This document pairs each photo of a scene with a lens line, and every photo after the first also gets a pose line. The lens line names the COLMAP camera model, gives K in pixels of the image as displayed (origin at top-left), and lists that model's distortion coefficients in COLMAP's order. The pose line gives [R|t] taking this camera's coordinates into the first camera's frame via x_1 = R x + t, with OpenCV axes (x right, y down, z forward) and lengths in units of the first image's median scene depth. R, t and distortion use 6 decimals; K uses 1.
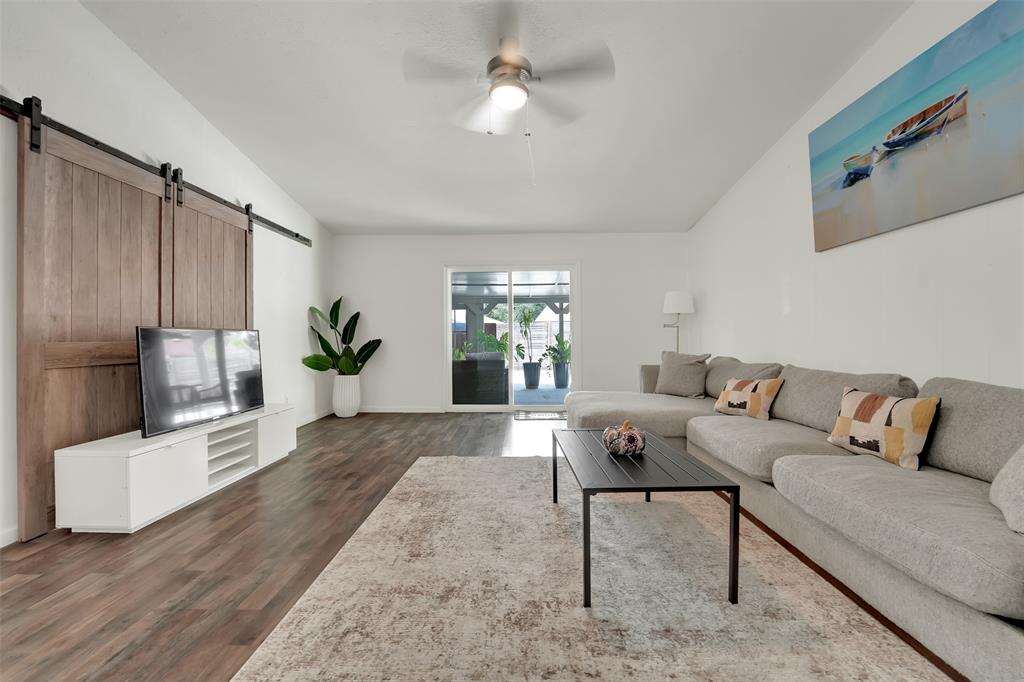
lens RADIAL K [[418.7, 0, 510.4], [0, 418.7, 338.3], [0, 0, 1]] dist [0.000649, 0.000238]
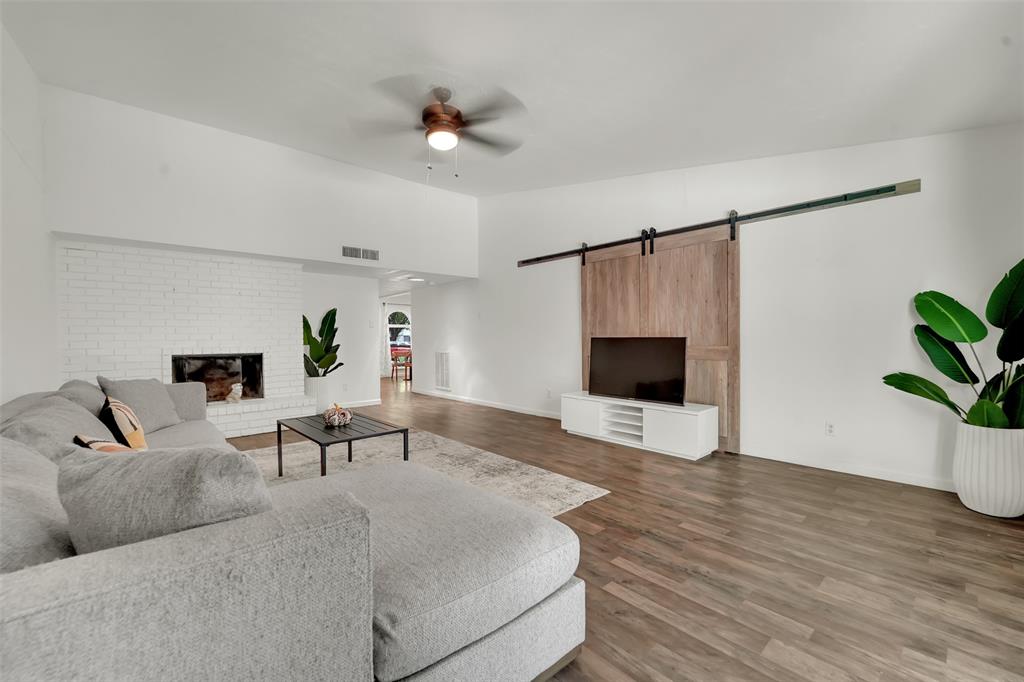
lens RADIAL K [[418.7, 0, 512.3], [0, 418.7, 339.8], [0, 0, 1]] dist [0.000649, 0.000238]
pose [[-0.729781, 0.014407, -0.683530, 0.609244], [0.006974, 0.999883, 0.013629, -0.037705], [0.683646, 0.005179, -0.729796, 1.833257]]
